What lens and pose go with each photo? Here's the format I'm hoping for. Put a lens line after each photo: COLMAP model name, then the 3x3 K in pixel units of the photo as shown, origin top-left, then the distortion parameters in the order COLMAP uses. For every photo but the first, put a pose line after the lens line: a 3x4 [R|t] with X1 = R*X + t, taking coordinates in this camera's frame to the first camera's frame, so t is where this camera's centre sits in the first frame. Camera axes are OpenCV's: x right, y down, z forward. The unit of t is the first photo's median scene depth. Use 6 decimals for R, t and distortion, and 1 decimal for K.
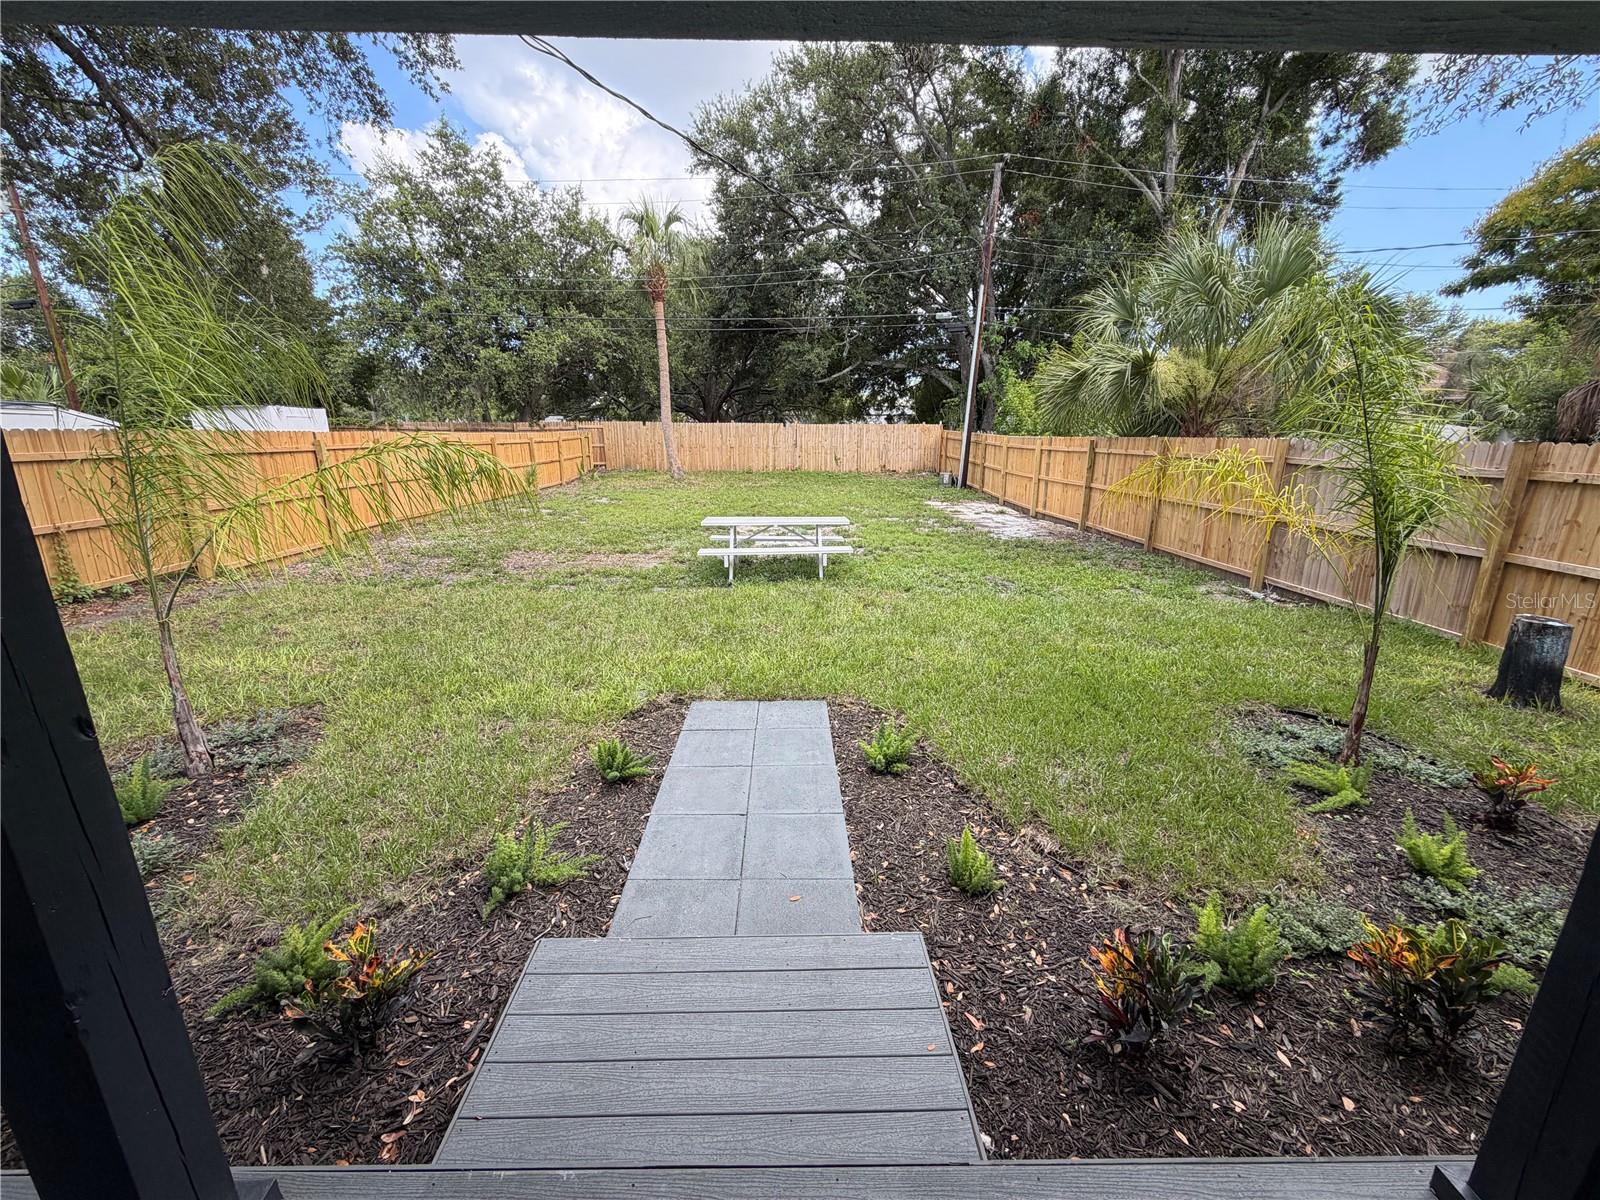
lens RADIAL K [[642.0, 0, 797.2], [0, 642.0, 603.8], [0, 0, 1]] dist [-0.000697, 0.000492]
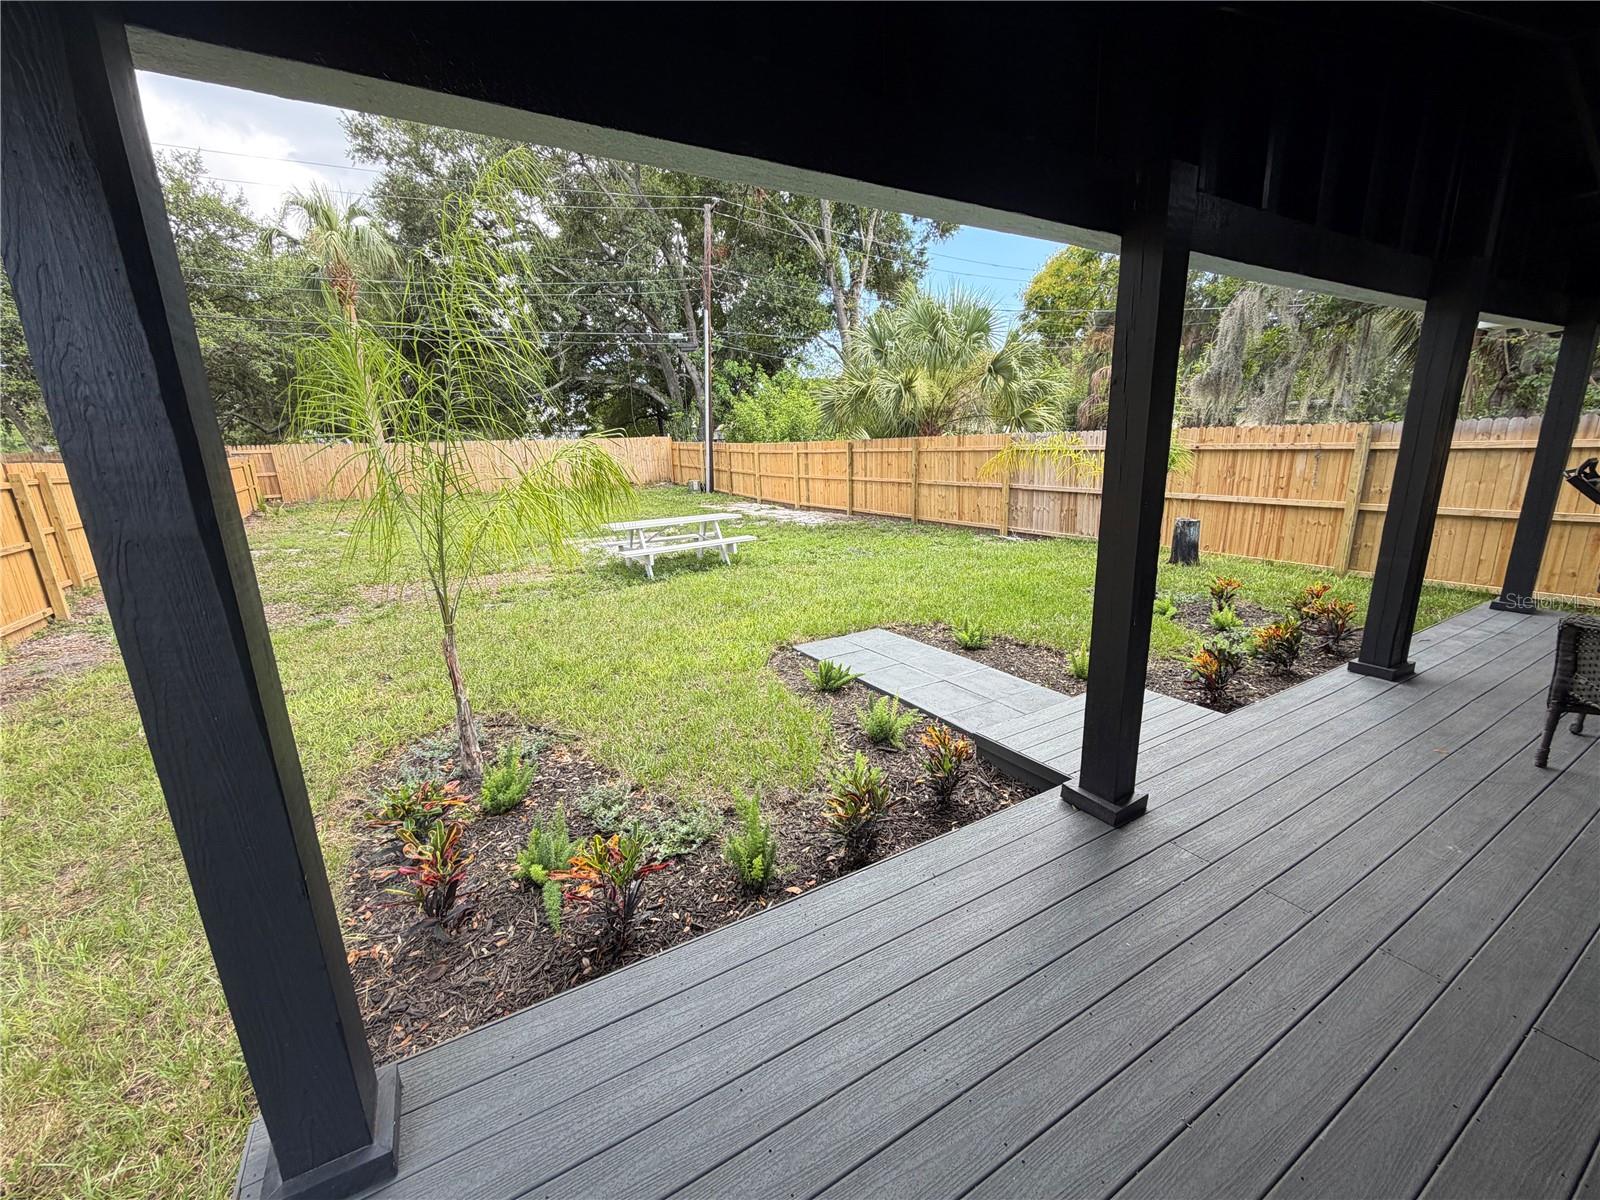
lens RADIAL K [[642.0, 0, 807.1], [0, 642.0, 601.2], [0, 0, 1]] dist [-0.000697, 0.000492]
pose [[0.866934, -0.151202, 0.474935, -0.213813], [0.163248, 0.986454, 0.016062, 0.014378], [-0.470930, 0.063608, 0.879874, -0.036951]]
